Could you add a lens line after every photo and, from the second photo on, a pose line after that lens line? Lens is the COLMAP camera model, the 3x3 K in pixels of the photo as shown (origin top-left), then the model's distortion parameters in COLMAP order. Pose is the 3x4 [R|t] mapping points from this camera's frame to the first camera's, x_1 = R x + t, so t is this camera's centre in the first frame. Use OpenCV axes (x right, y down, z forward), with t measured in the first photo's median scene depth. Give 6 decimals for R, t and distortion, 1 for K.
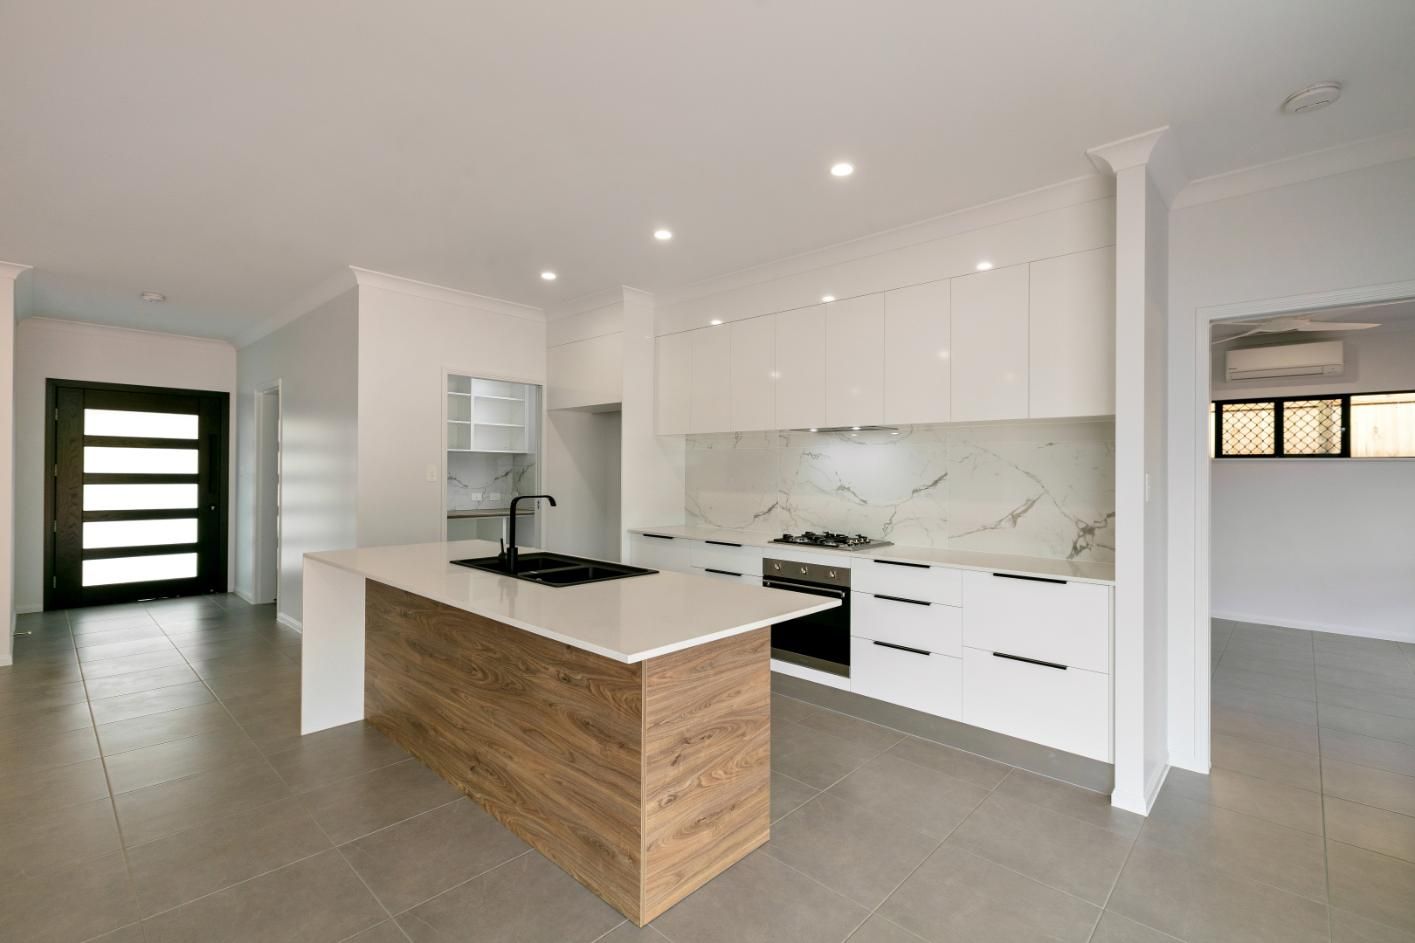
lens RADIAL K [[634.7, 0, 675.9], [0, 634.7, 463.7], [0, 0, 1]] dist [0.002228, -0.000418]
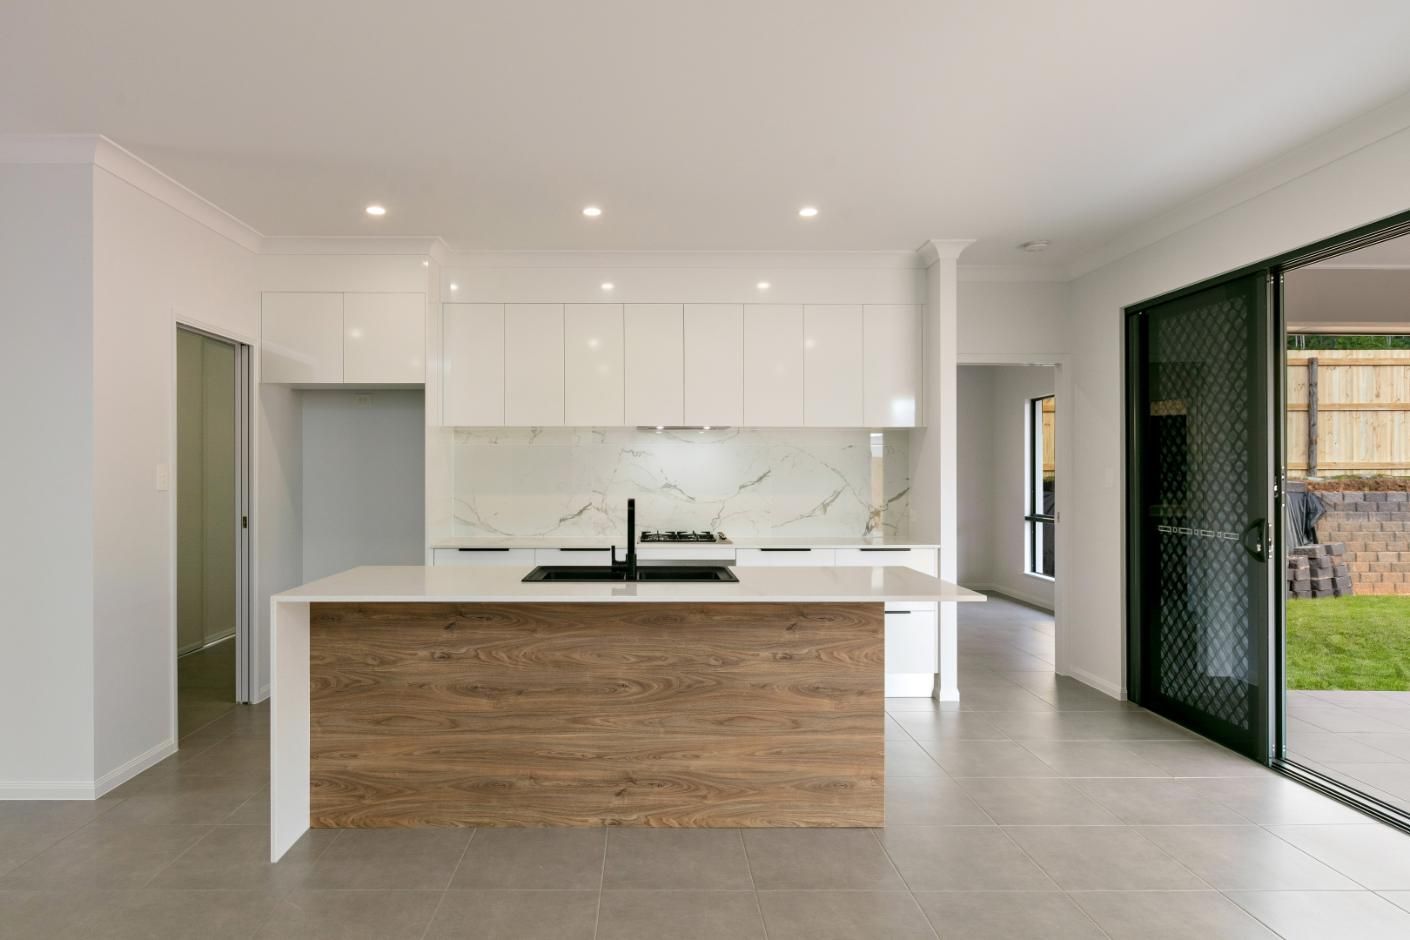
lens RADIAL K [[868.6, 0, 661.4], [0, 868.6, 469.3], [0, 0, 1]] dist [0.015453, 0.001409]
pose [[0.704179, -0.008258, 0.709974, -1.245478], [-0.002378, 0.999899, 0.013989, -0.012593], [-0.710019, -0.011539, 0.704088, 0.068764]]
